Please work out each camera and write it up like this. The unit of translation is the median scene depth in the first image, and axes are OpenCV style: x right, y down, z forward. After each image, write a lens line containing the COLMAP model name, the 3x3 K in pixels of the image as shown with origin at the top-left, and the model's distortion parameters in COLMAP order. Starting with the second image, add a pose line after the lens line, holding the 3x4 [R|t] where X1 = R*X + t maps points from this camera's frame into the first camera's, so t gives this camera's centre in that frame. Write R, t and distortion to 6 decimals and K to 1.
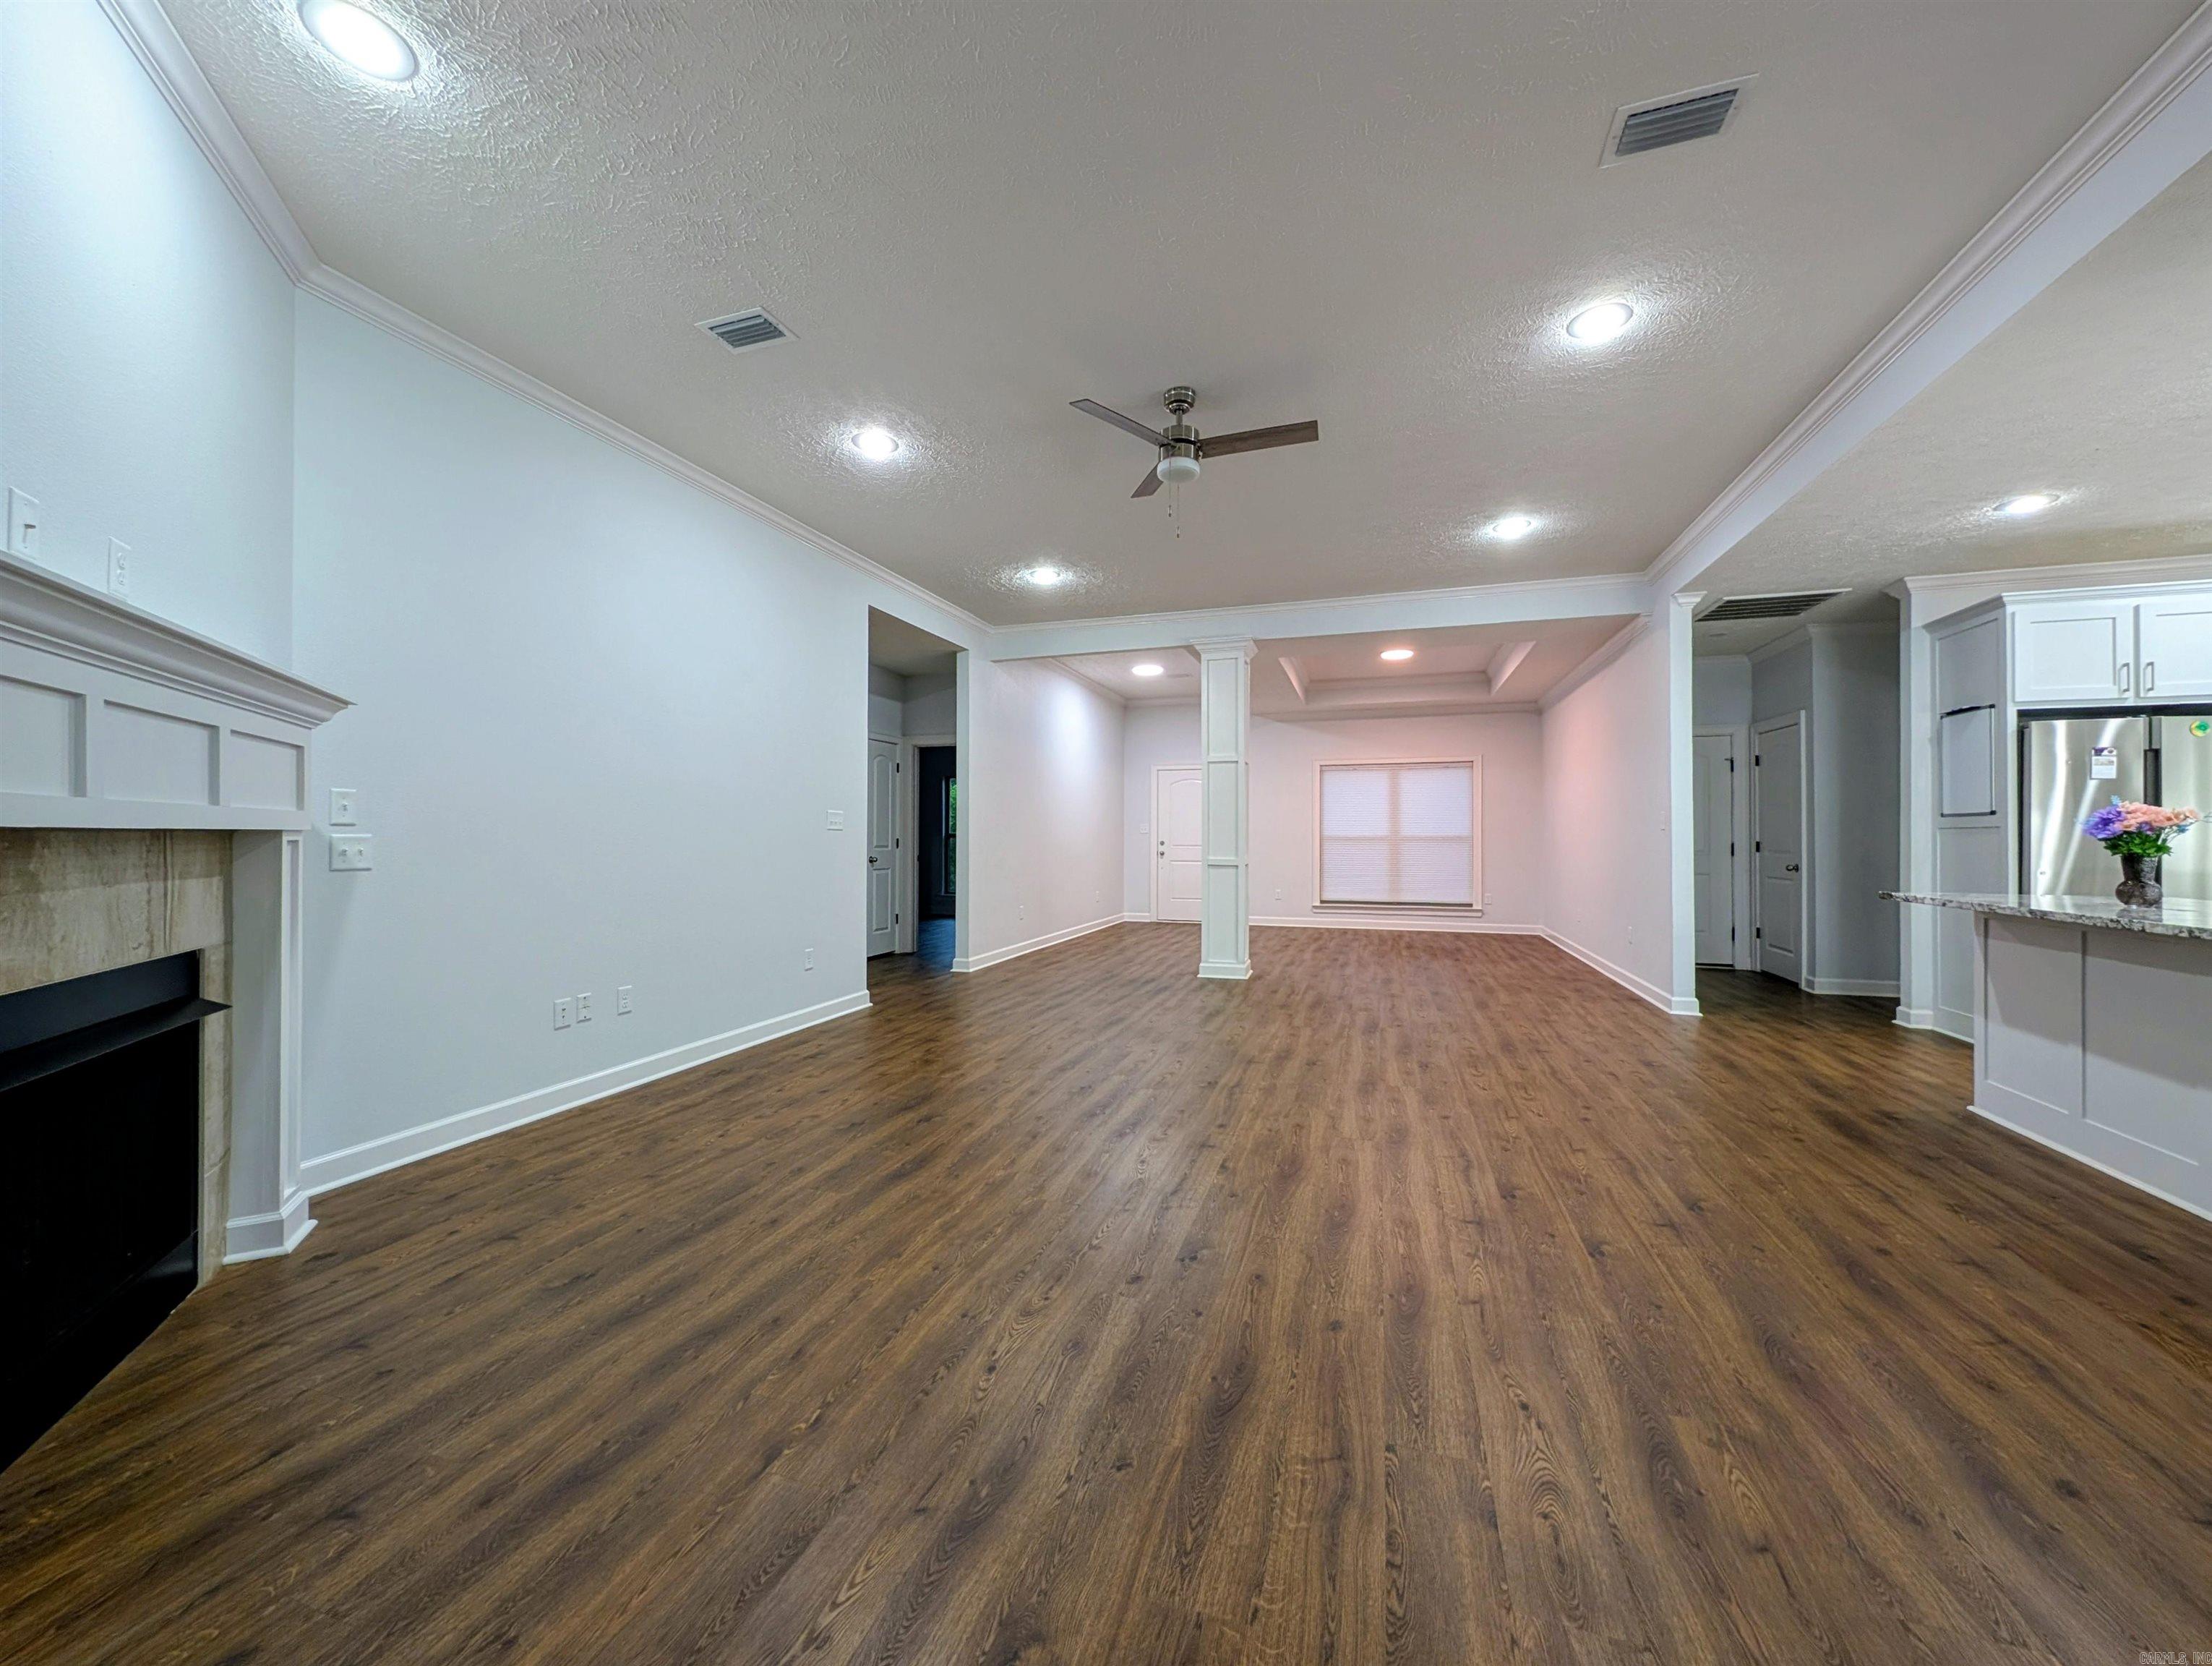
lens RADIAL K [[838.0, 0, 1088.4], [0, 838.0, 839.3], [0, 0, 1]] dist [0.002001, -0.000578]
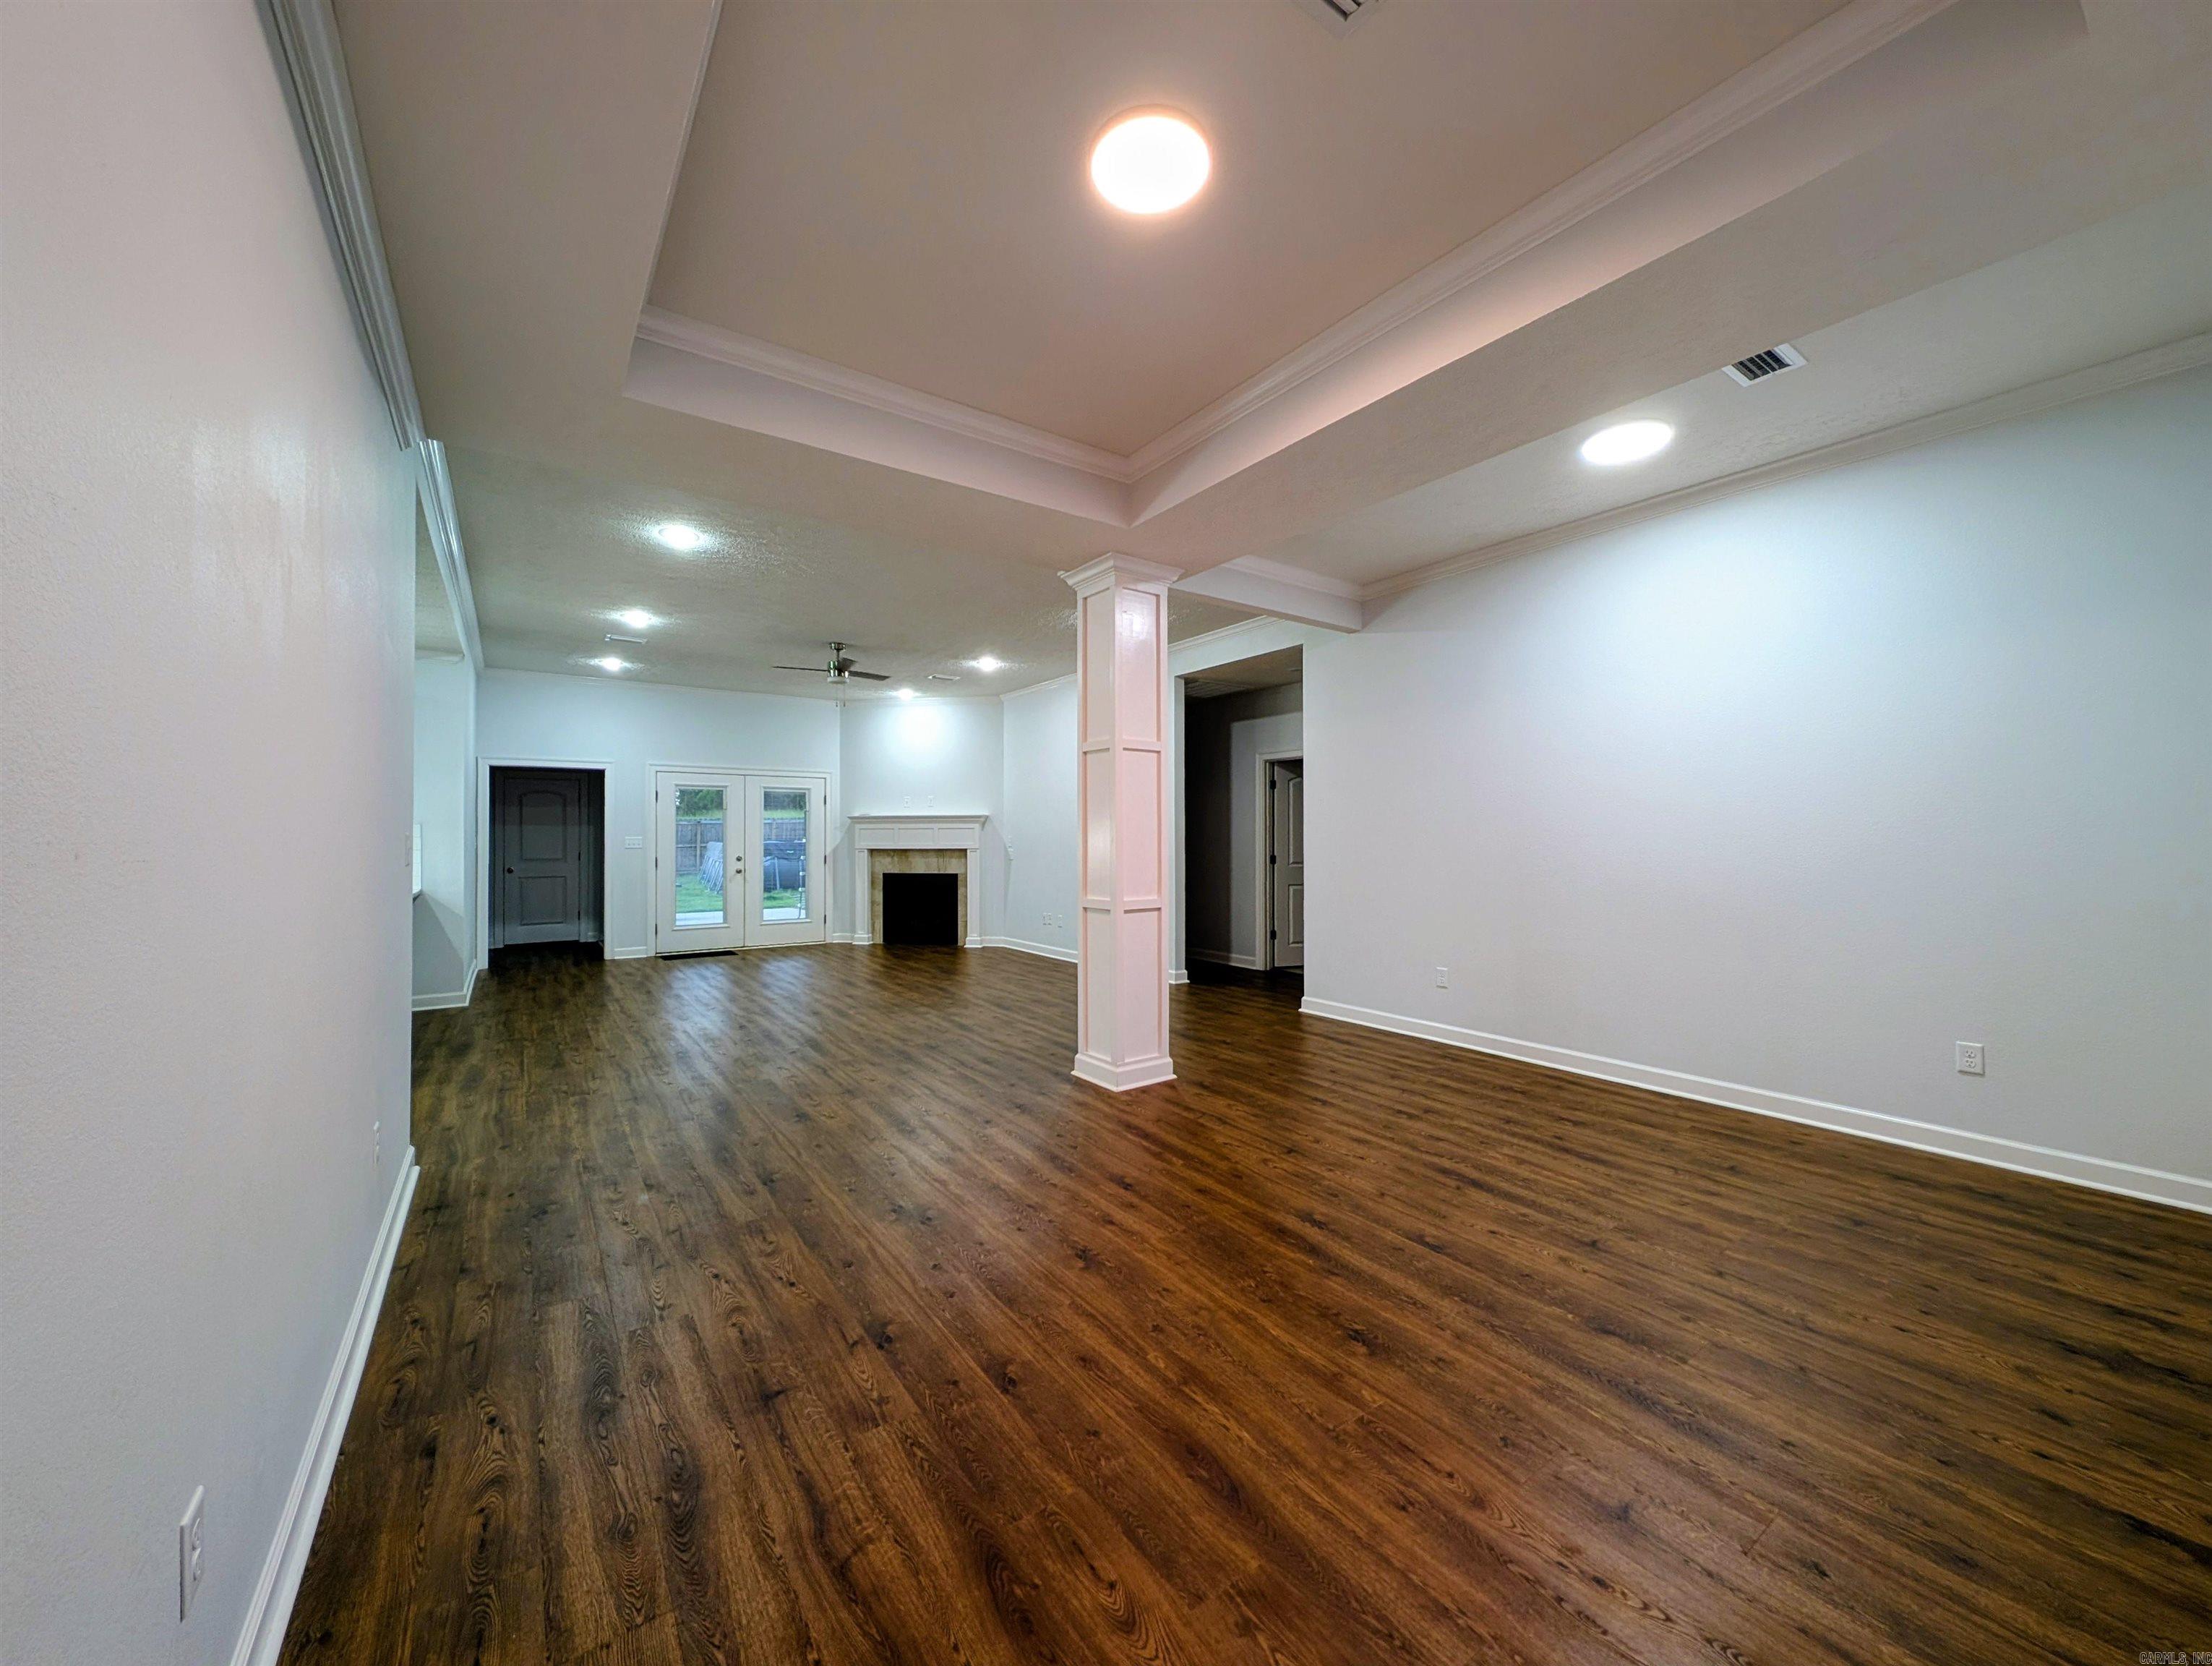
lens RADIAL K [[838.0, 0, 1106.7], [0, 838.0, 828.1], [0, 0, 1]] dist [0.002001, -0.000578]
pose [[-0.575720, -0.011781, -0.817562, 1.403782], [-0.001148, 0.999907, -0.013601, -0.041061], [0.817646, -0.006892, -0.575679, 2.815376]]
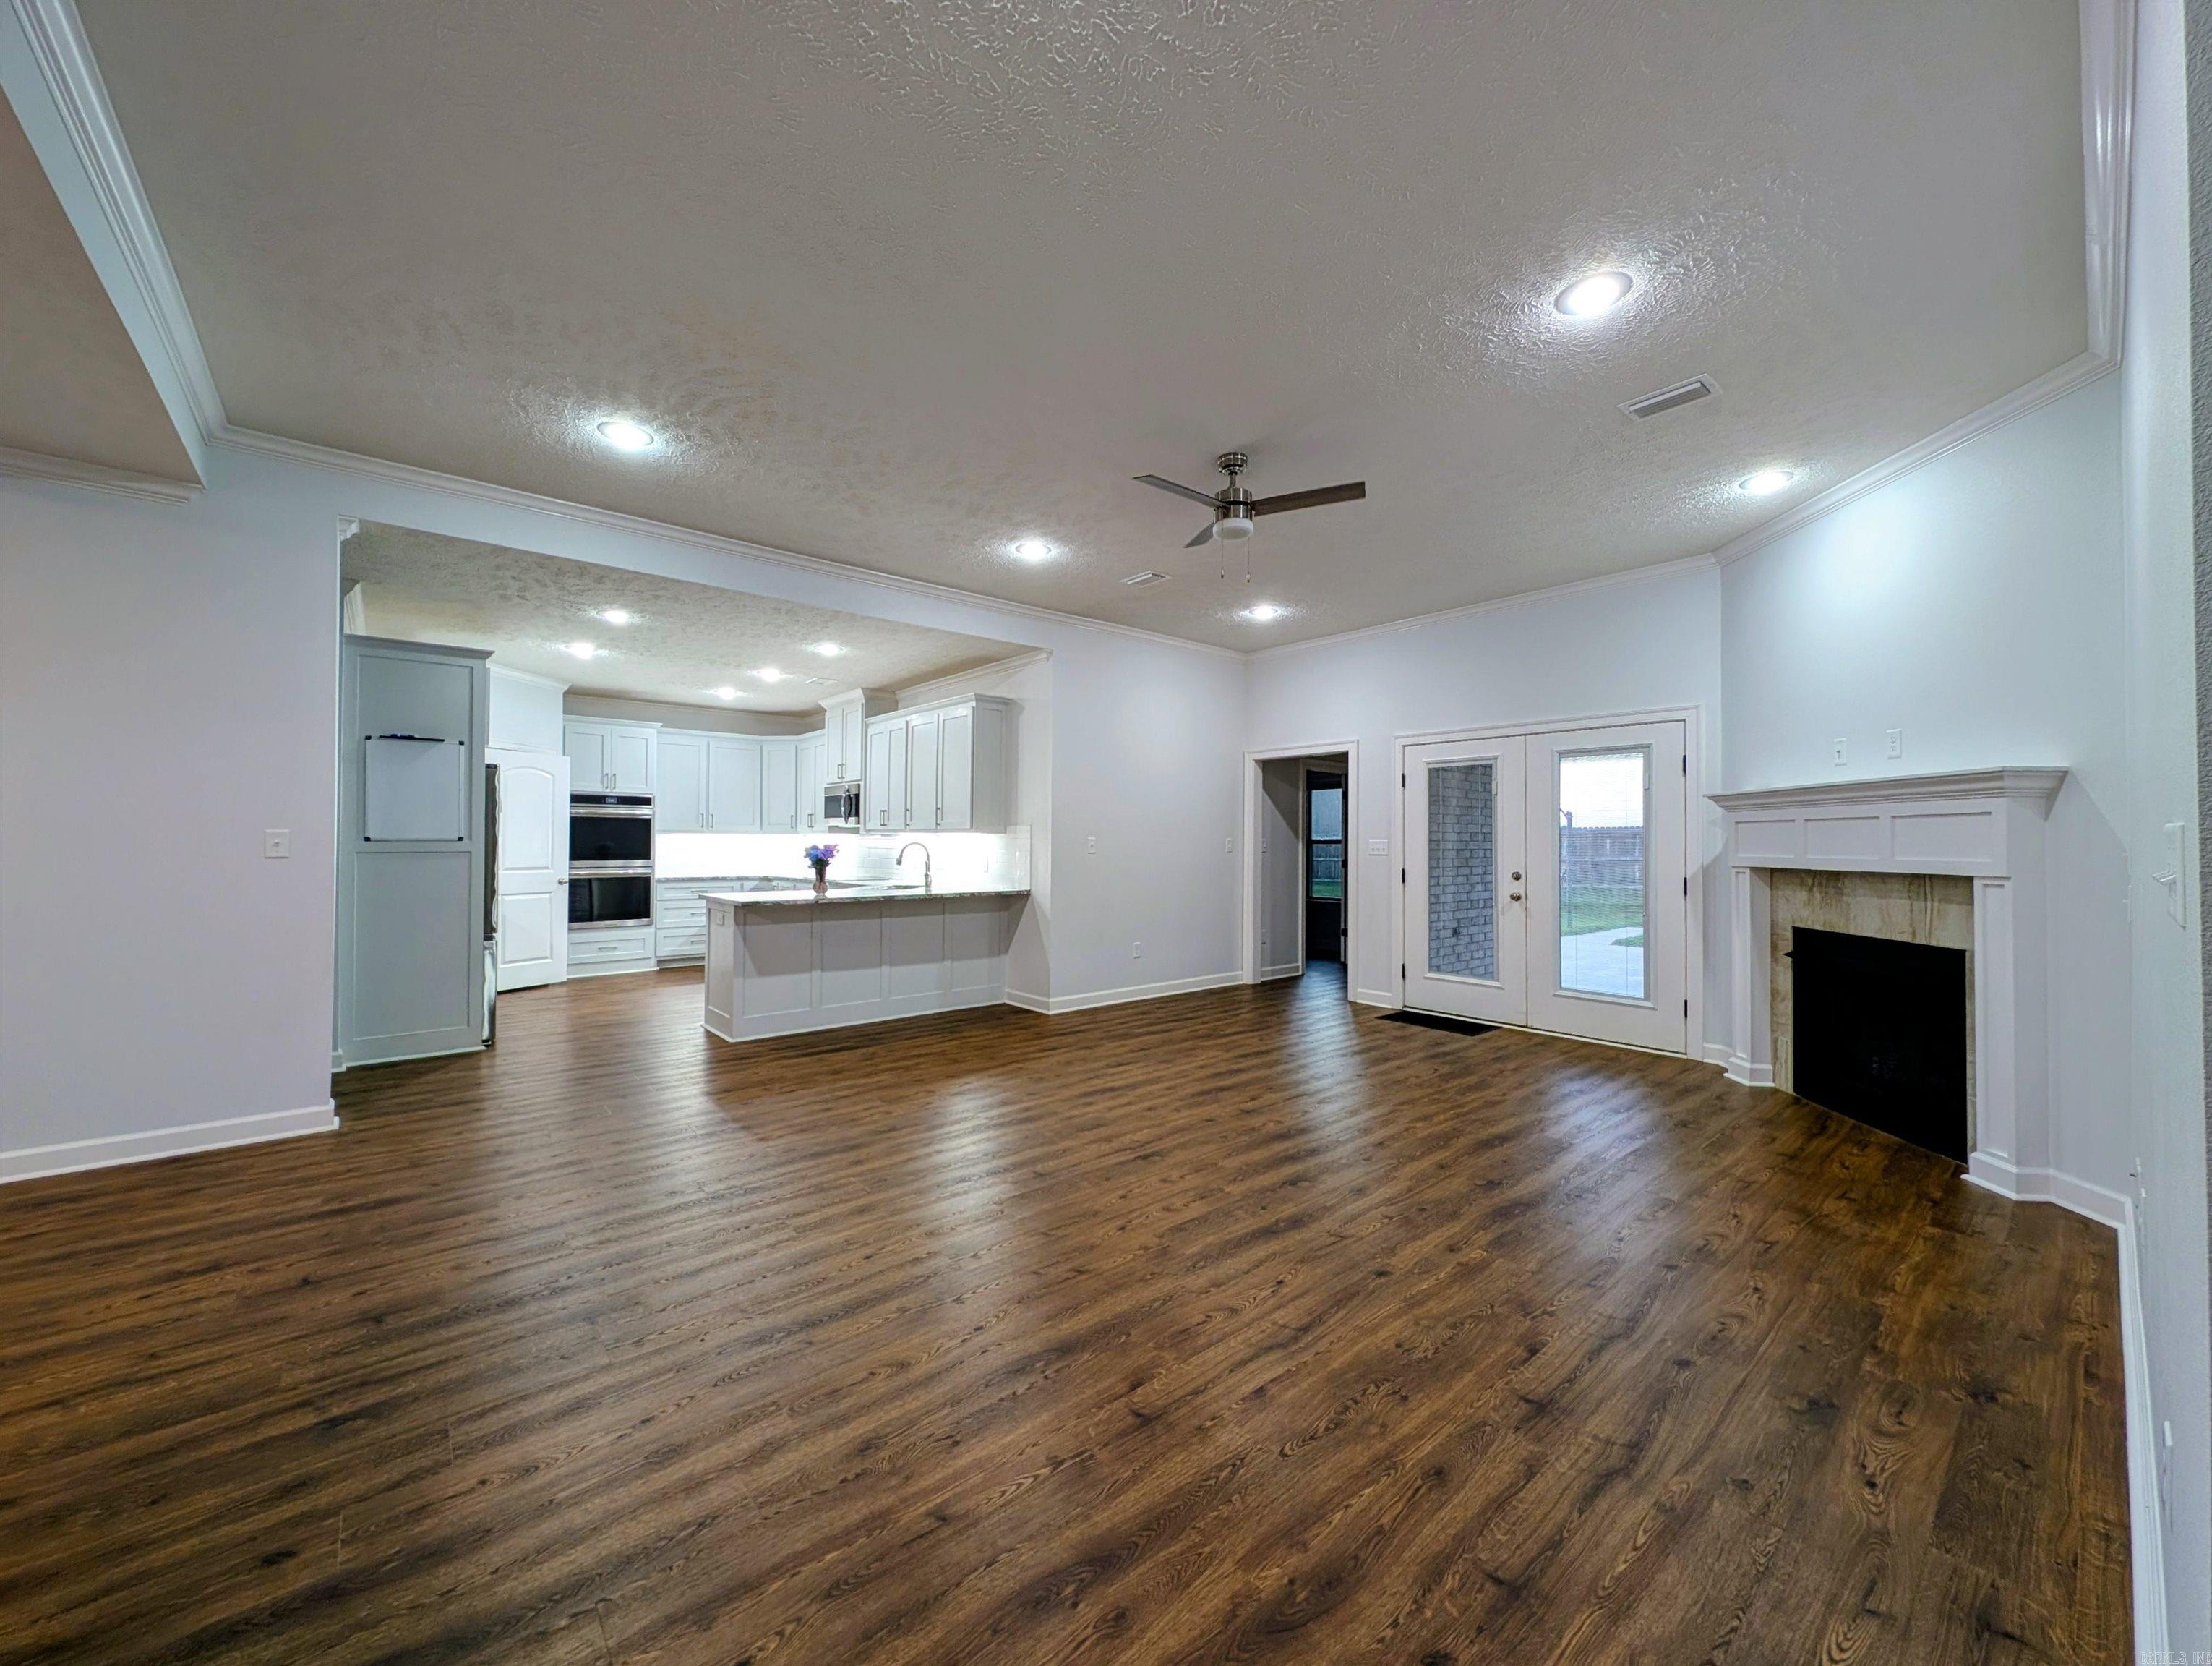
lens RADIAL K [[838.0, 0, 1102.6], [0, 838.0, 831.5], [0, 0, 1]] dist [0.002001, -0.000578]
pose [[-0.860076, 0.000480, 0.510166, -0.303950], [-0.004414, 0.999955, -0.008383, -0.047466], [-0.510147, -0.009462, -0.860035, 2.073831]]
